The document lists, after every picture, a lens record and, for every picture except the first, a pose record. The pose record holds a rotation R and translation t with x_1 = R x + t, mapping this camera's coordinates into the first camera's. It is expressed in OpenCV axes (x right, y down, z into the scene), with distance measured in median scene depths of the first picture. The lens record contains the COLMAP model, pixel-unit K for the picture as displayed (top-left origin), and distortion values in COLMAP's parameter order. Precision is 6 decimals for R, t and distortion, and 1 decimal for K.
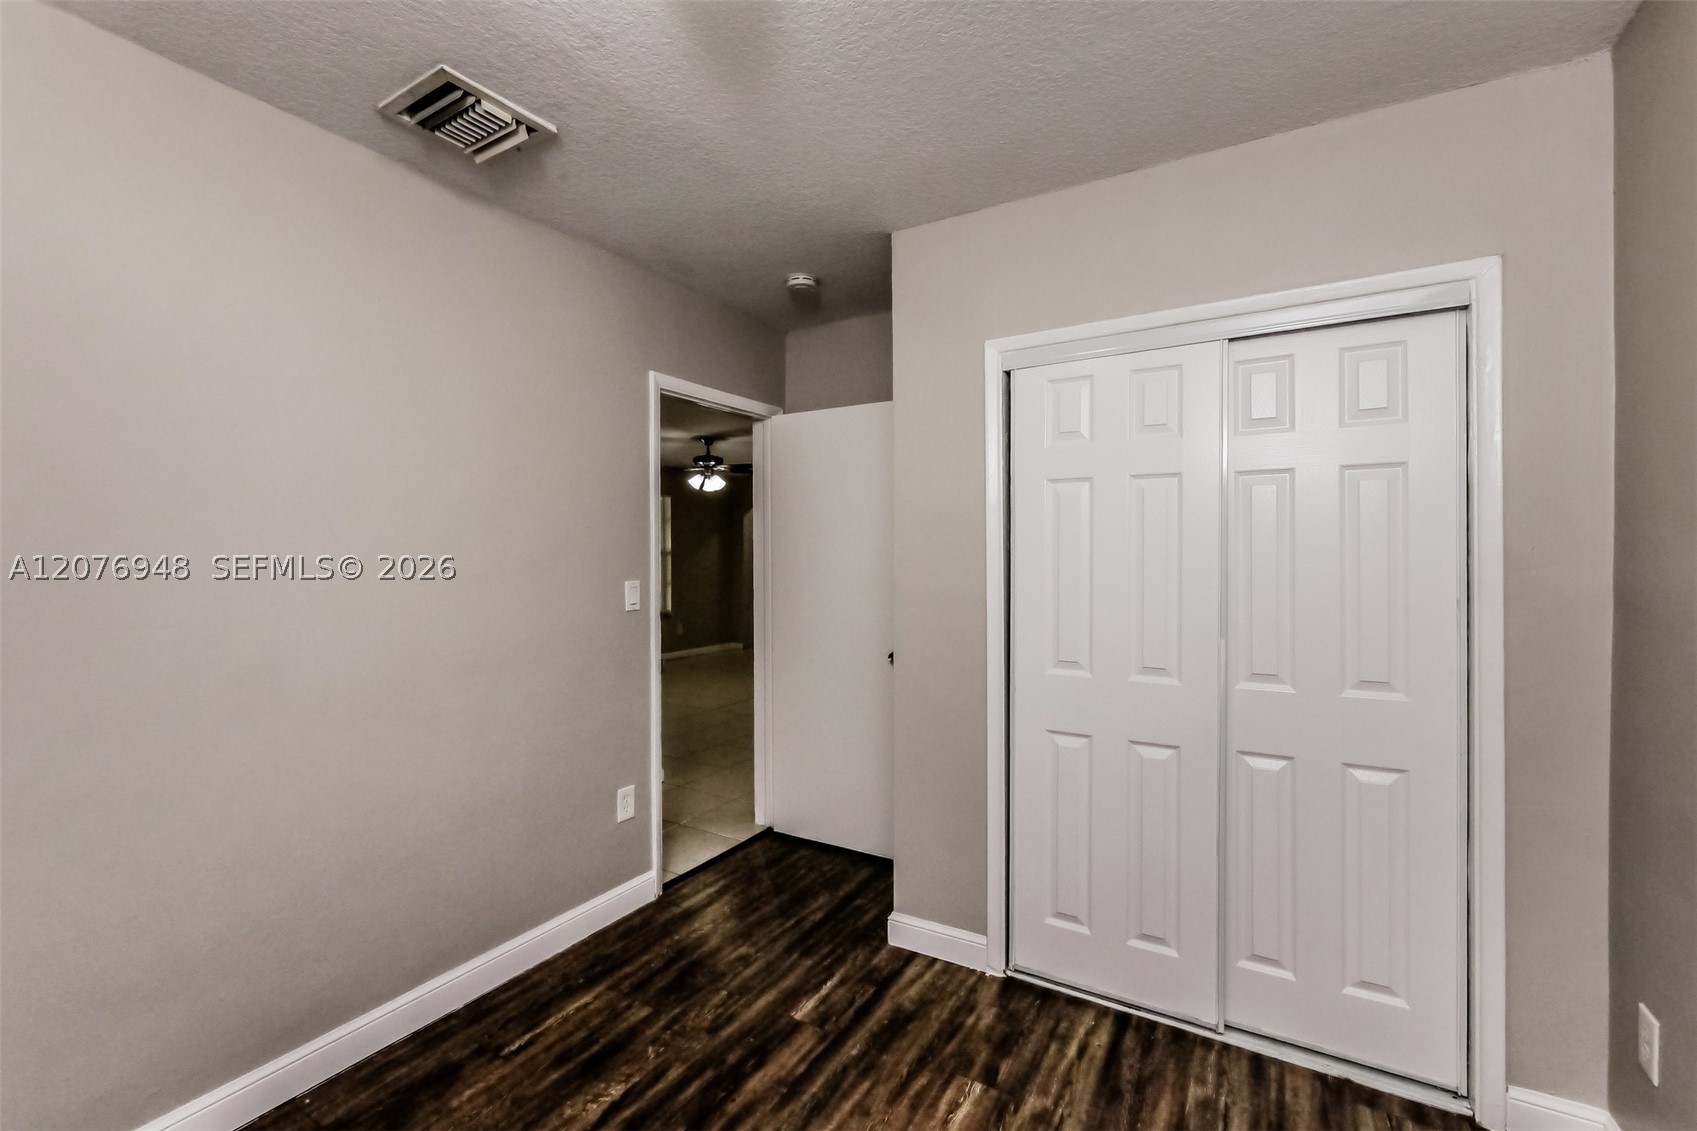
lens RADIAL K [[711.4, 0, 848.5], [0, 711.4, 565.5], [0, 0, 1]] dist [-0.000170, 0.000113]
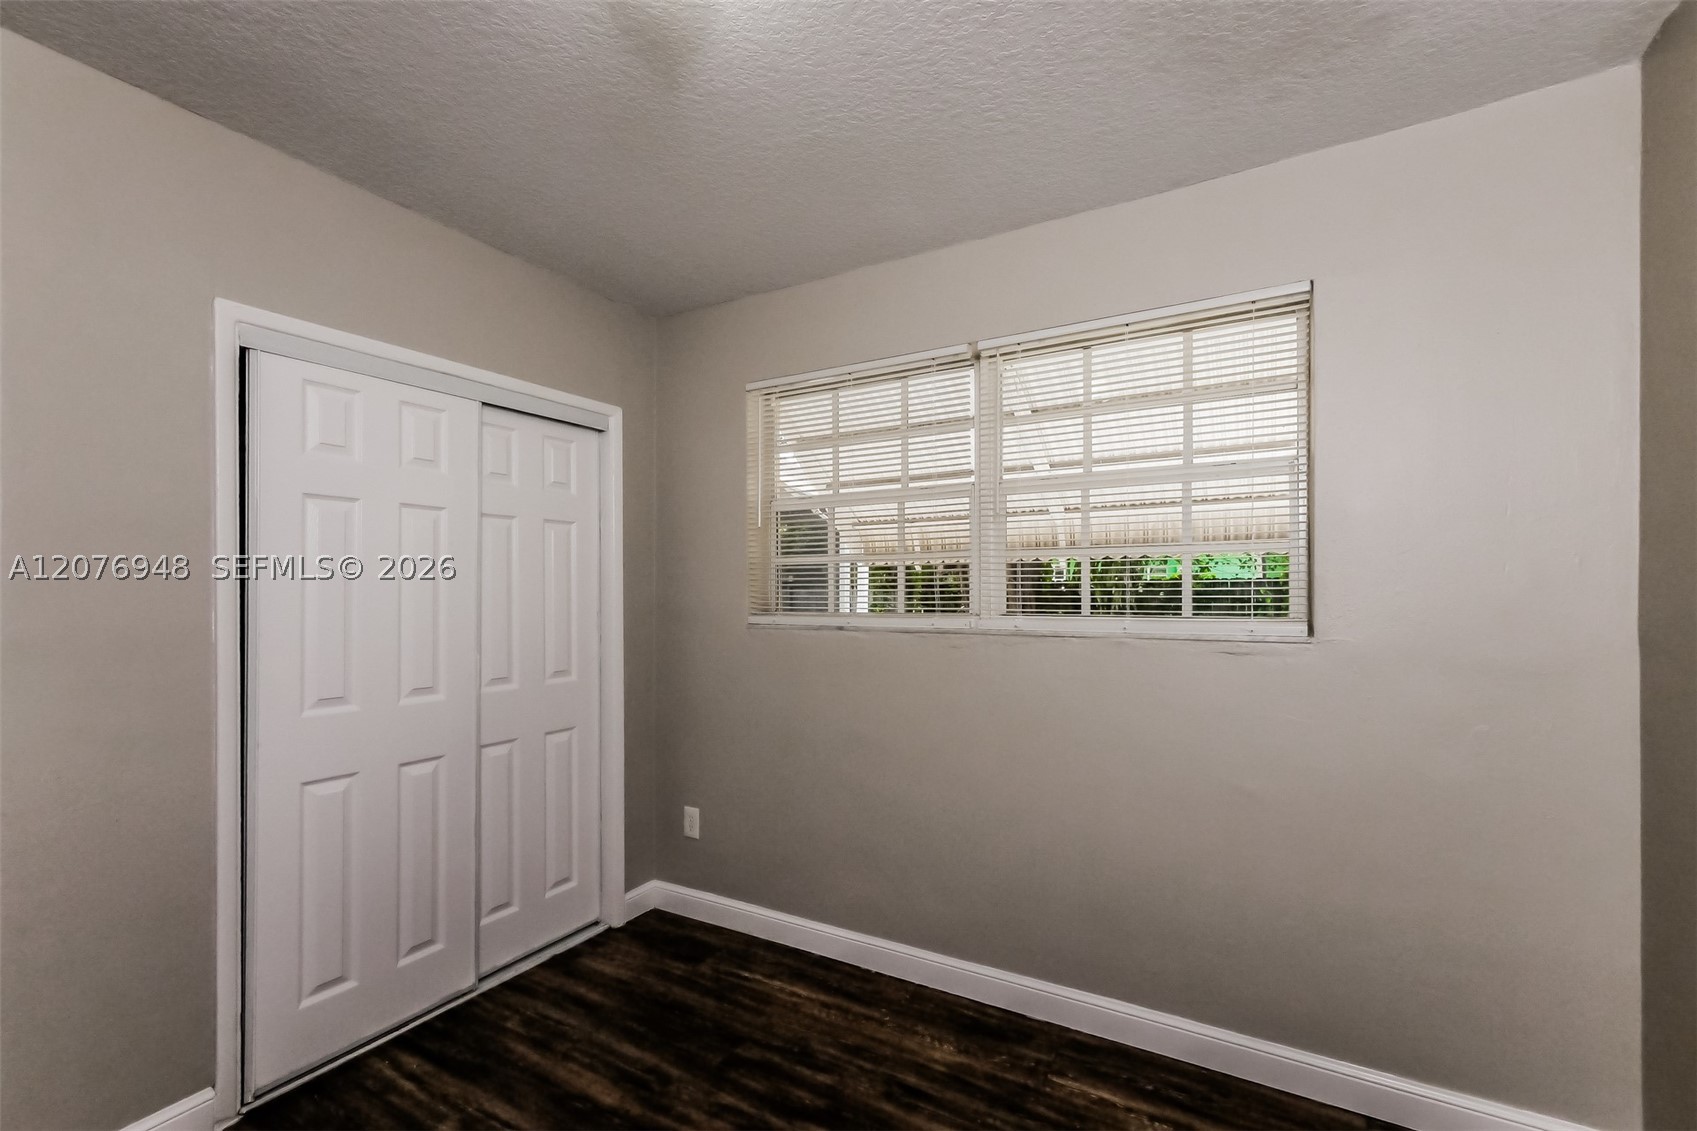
lens RADIAL K [[727.3, 0, 849.4], [0, 727.3, 589.2], [0, 0, 1]] dist [-0.000482, -0.000102]
pose [[-0.007480, 0.000721, 0.999972, -0.694624], [0.009880, 0.999951, -0.000647, 0.003844], [-0.999923, 0.009875, -0.007487, 0.392089]]
